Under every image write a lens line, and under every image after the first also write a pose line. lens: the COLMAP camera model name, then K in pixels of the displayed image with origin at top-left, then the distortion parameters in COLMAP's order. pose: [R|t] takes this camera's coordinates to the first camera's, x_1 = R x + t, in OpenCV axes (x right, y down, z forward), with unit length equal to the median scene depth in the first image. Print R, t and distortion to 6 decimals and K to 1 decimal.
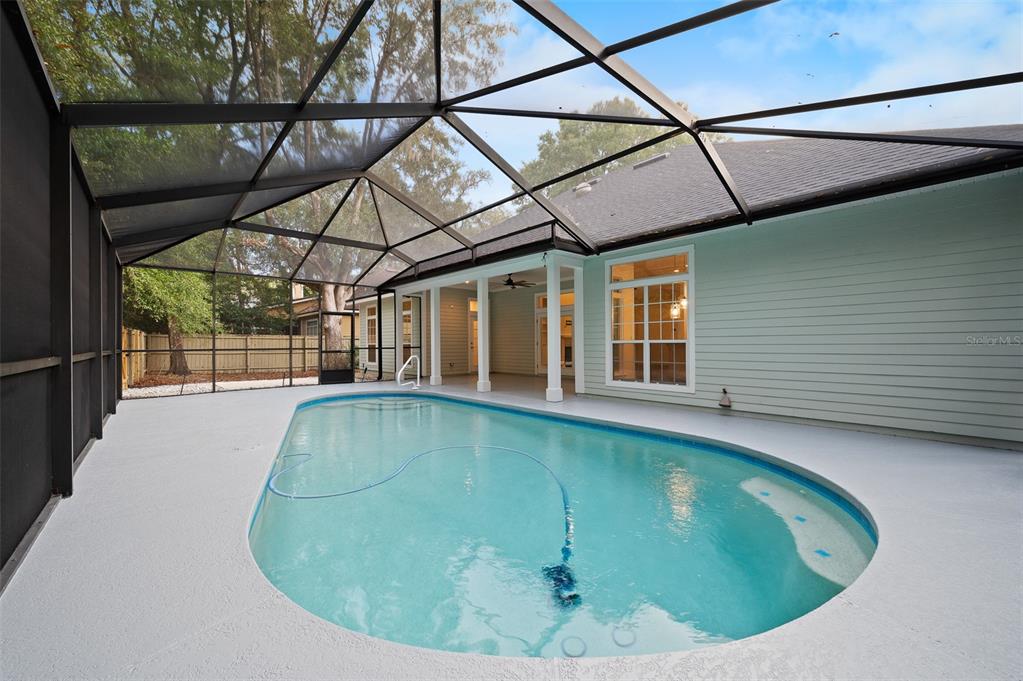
lens RADIAL K [[394.8, 0, 515.4], [0, 394.8, 346.3], [0, 0, 1]] dist [0.001542, 0.000561]
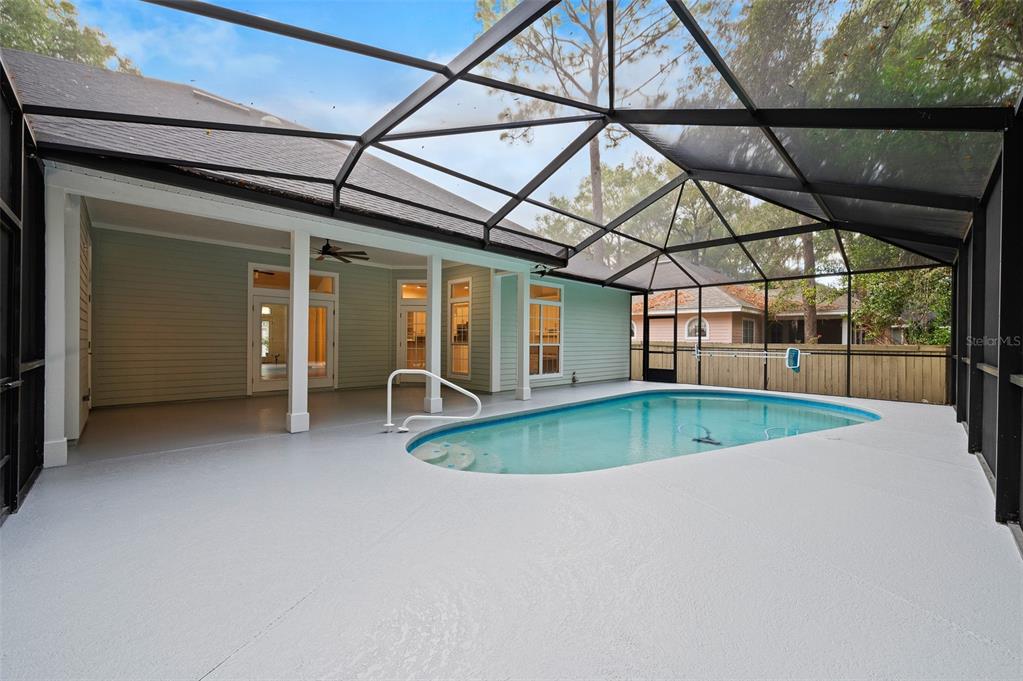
lens RADIAL K [[416.6, 0, 503.5], [0, 416.6, 343.1], [0, 0, 1]] dist [-0.001335, -0.000252]
pose [[-0.036963, -0.008231, 0.999283, -1.064337], [-0.004013, 0.999959, 0.008088, -0.027442], [-0.999309, -0.003712, -0.036994, 1.118799]]
